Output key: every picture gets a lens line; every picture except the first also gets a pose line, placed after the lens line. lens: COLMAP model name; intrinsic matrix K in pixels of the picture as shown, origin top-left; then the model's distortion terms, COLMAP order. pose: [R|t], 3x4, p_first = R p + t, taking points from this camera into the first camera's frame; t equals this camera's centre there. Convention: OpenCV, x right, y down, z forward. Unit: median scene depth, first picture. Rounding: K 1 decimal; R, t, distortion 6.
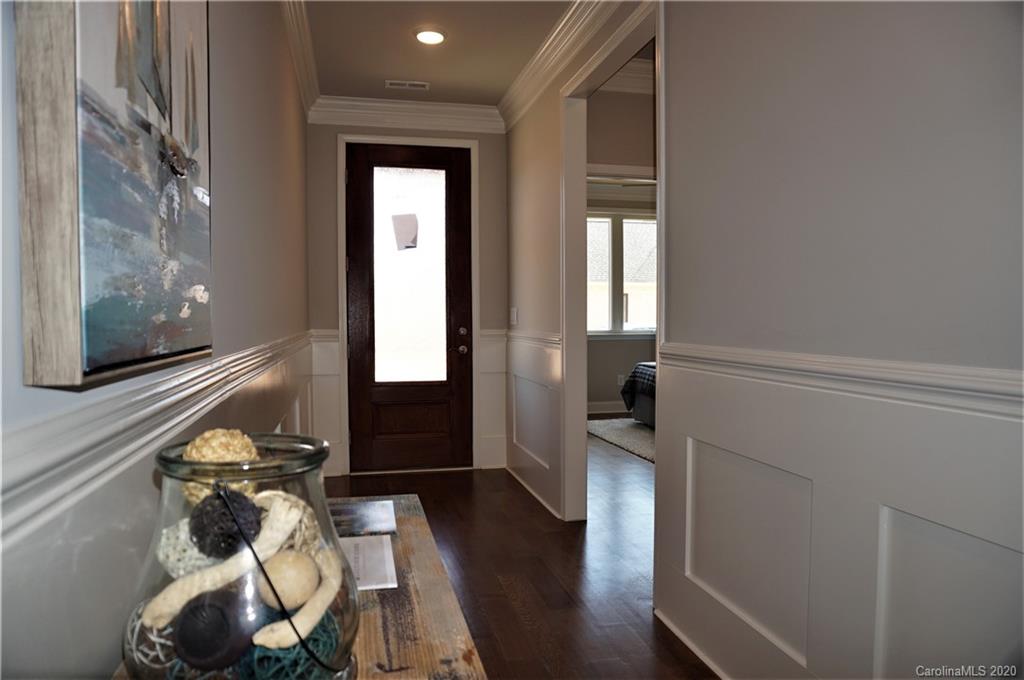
lens RADIAL K [[673.3, 0, 512.0], [0, 673.3, 340.0], [0, 0, 1]] dist [-0.039879, 0.041278]
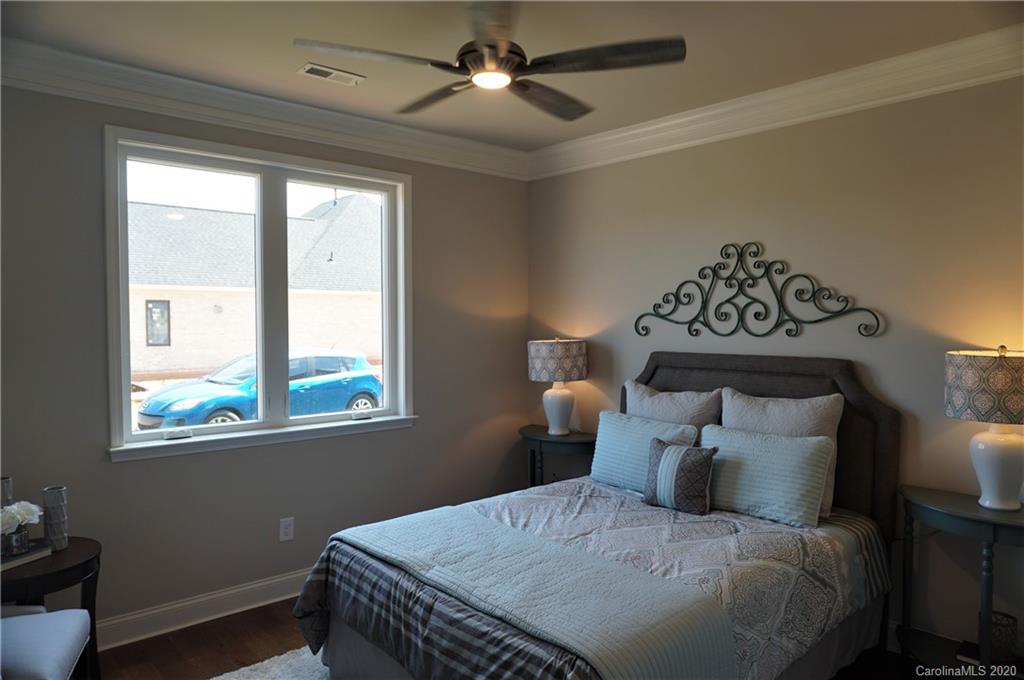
lens RADIAL K [[673.3, 0, 512.0], [0, 673.3, 340.0], [0, 0, 1]] dist [-0.039879, 0.041278]
pose [[0.883912, -0.016136, 0.467374, 0.105182], [0.017274, 0.999849, 0.001852, -0.068126], [-0.467334, 0.006436, 0.884058, 0.641843]]
